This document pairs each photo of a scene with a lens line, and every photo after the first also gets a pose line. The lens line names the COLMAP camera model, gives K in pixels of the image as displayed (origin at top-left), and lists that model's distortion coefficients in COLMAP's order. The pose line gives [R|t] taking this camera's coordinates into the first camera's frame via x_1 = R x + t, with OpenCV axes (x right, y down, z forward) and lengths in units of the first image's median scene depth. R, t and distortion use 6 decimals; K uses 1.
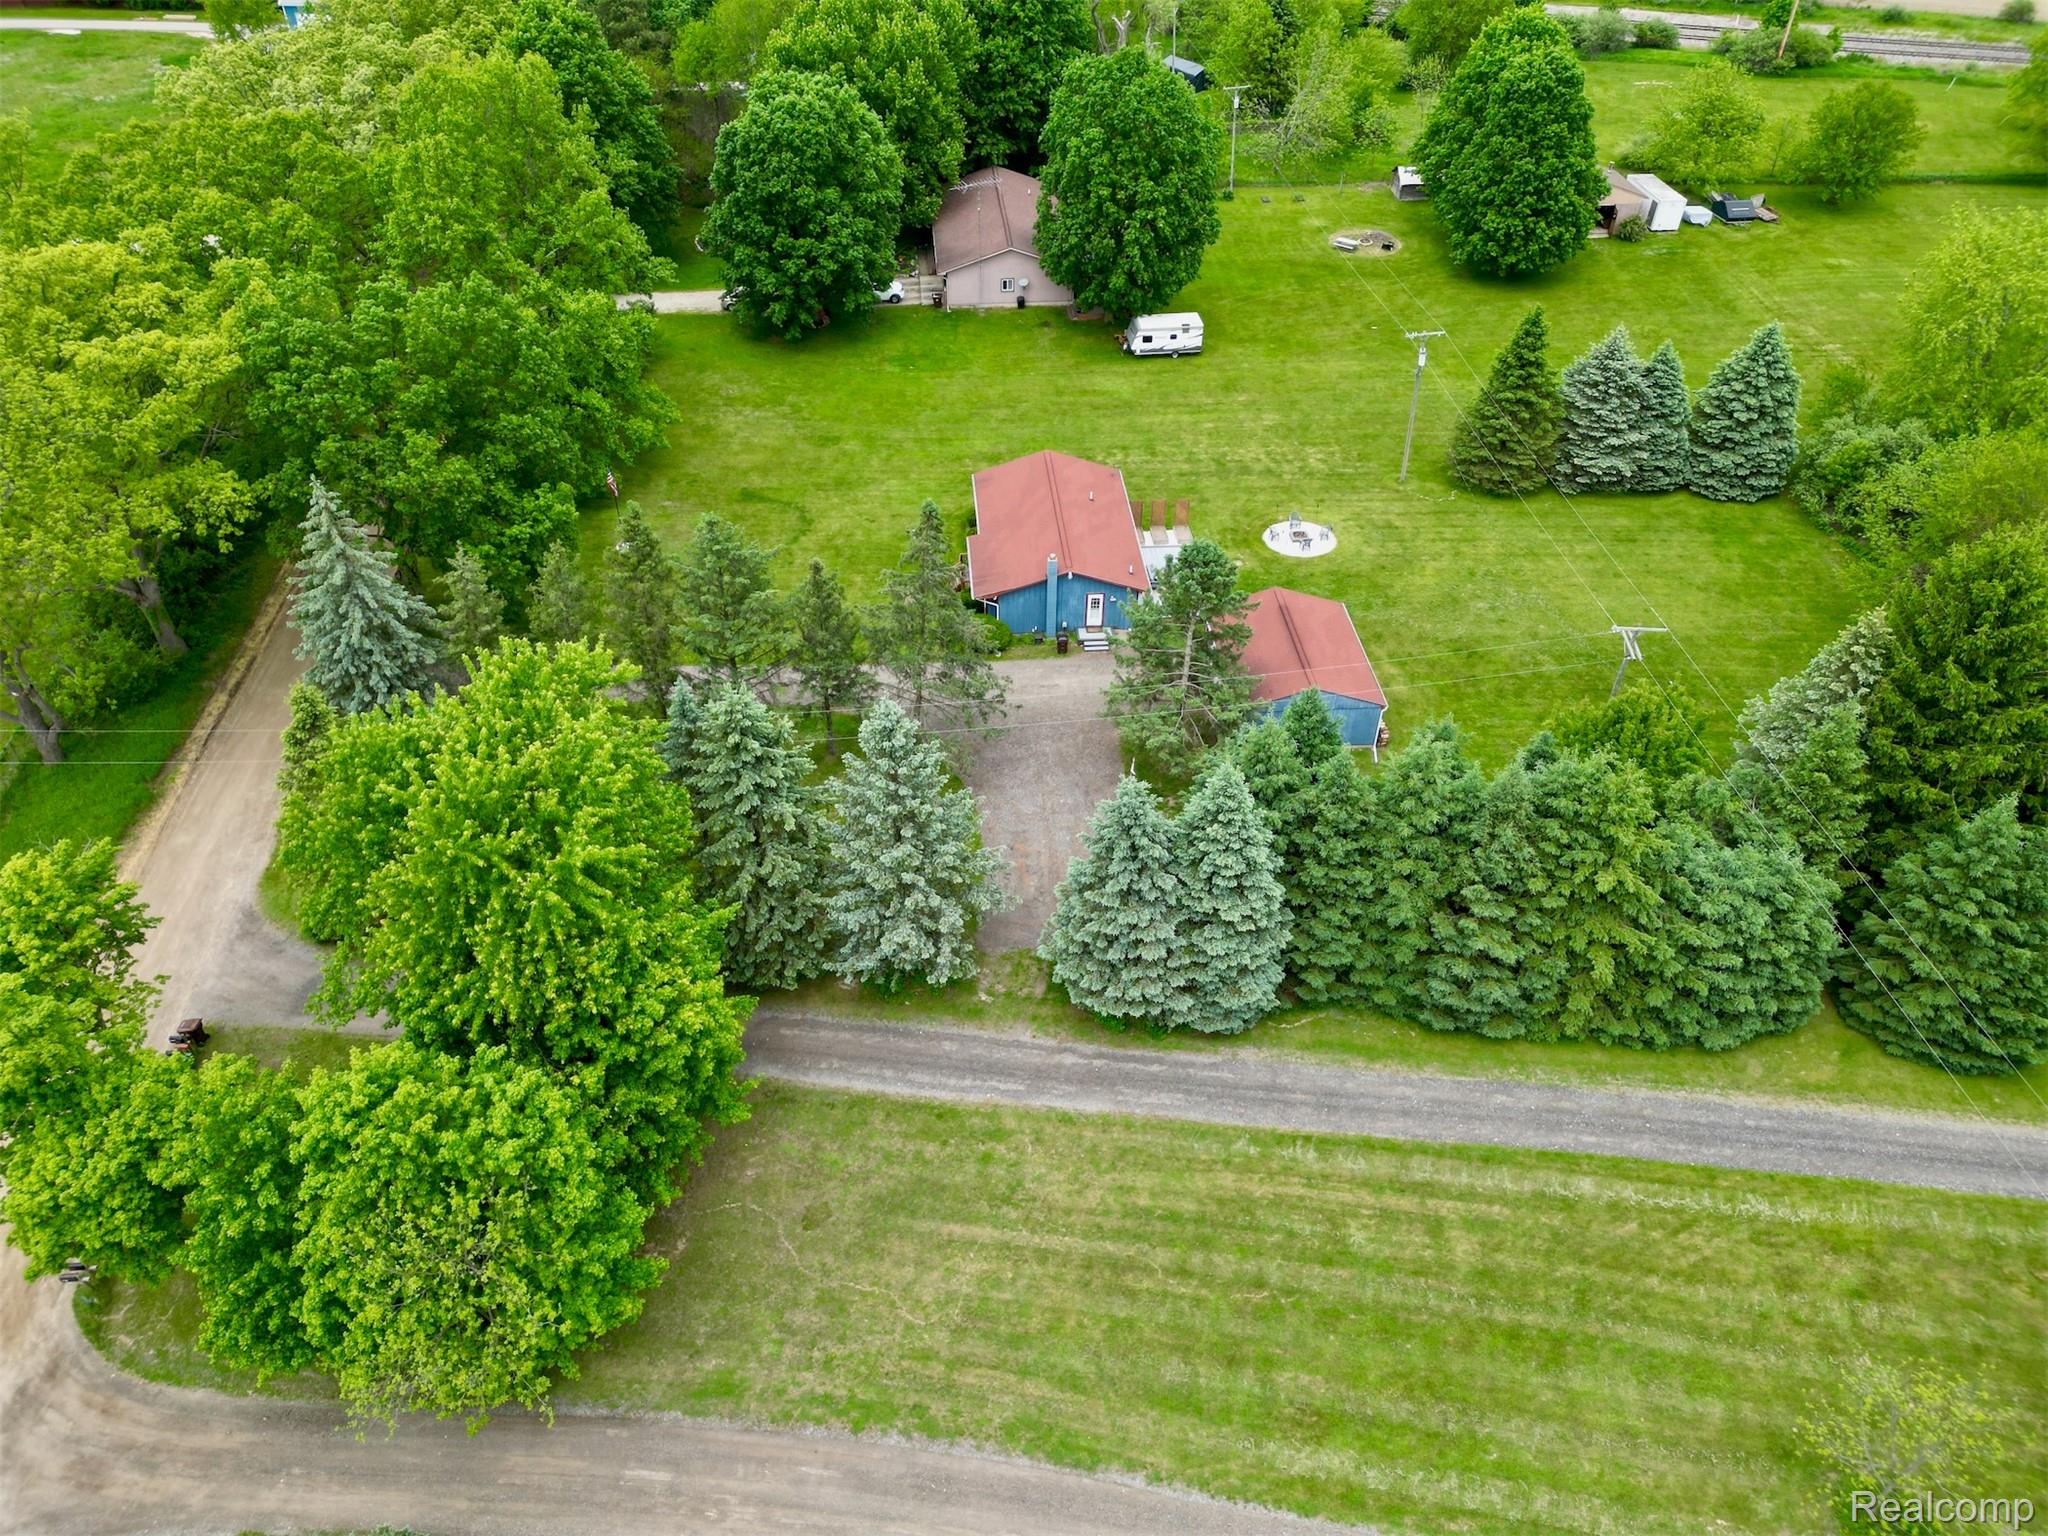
lens RADIAL K [[1414.2, 0, 1024.0], [0, 1414.2, 768.0], [0, 0, 1]] dist [0.068151, -0.057440]
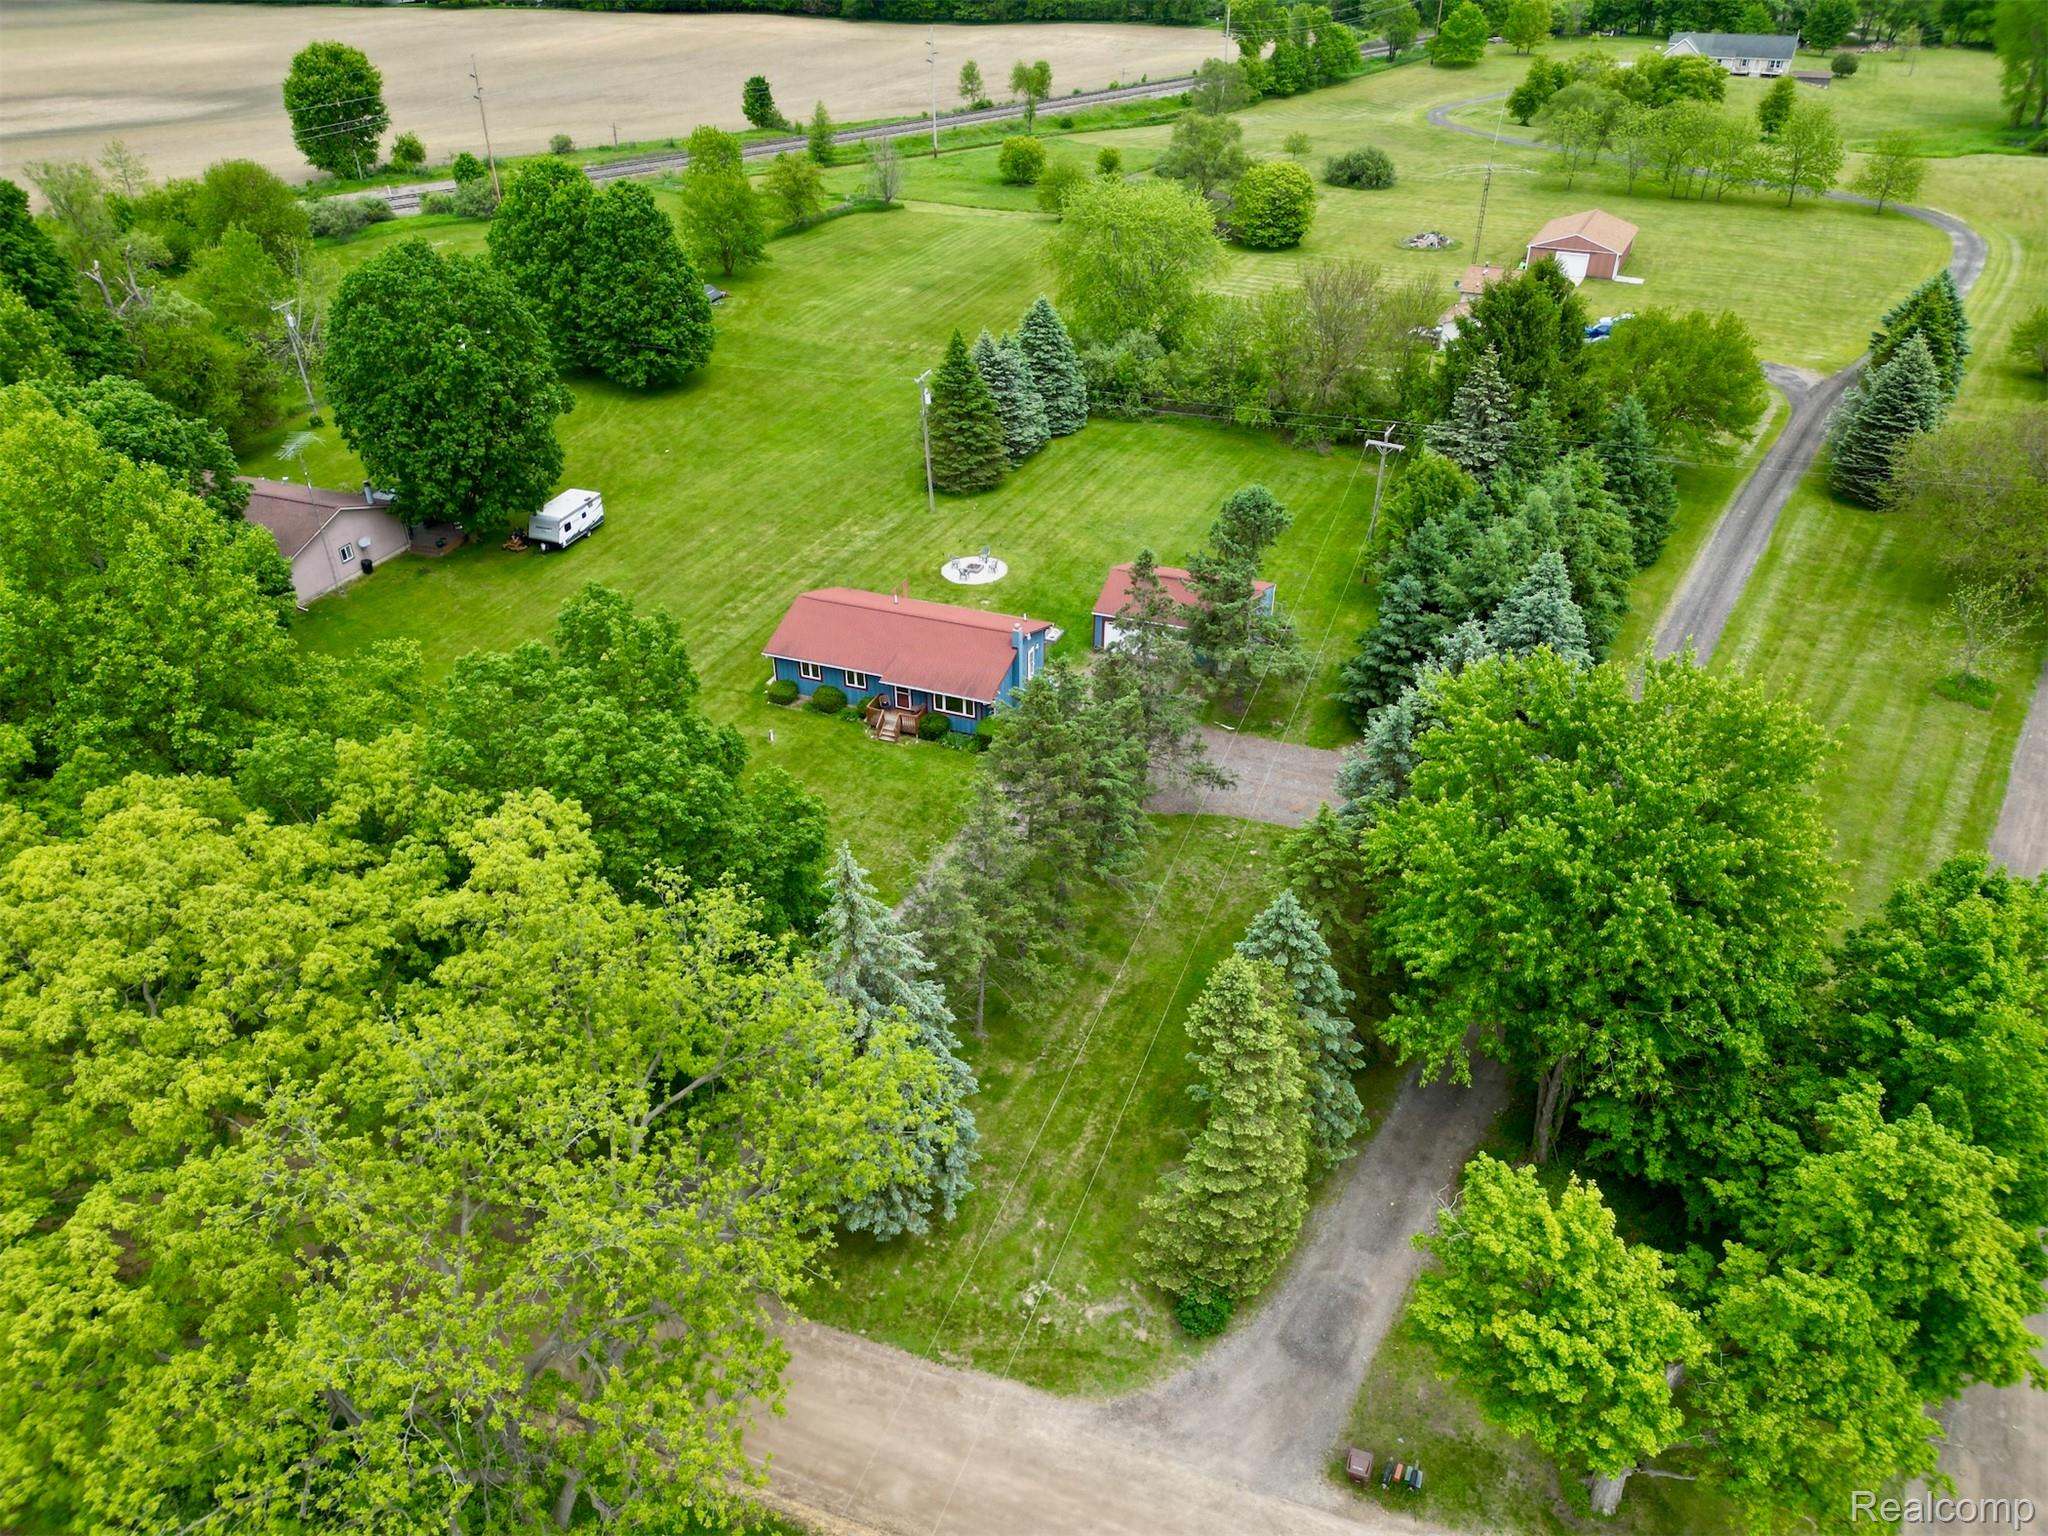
lens RADIAL K [[1414.2, 0, 1024.0], [0, 1414.2, 768.0], [0, 0, 1]] dist [0.068151, -0.057440]
pose [[0.367891, -0.489397, 0.790662, -0.596310], [0.586475, 0.781966, 0.211131, -0.202110], [-0.721597, 0.386031, 0.574698, 0.327974]]
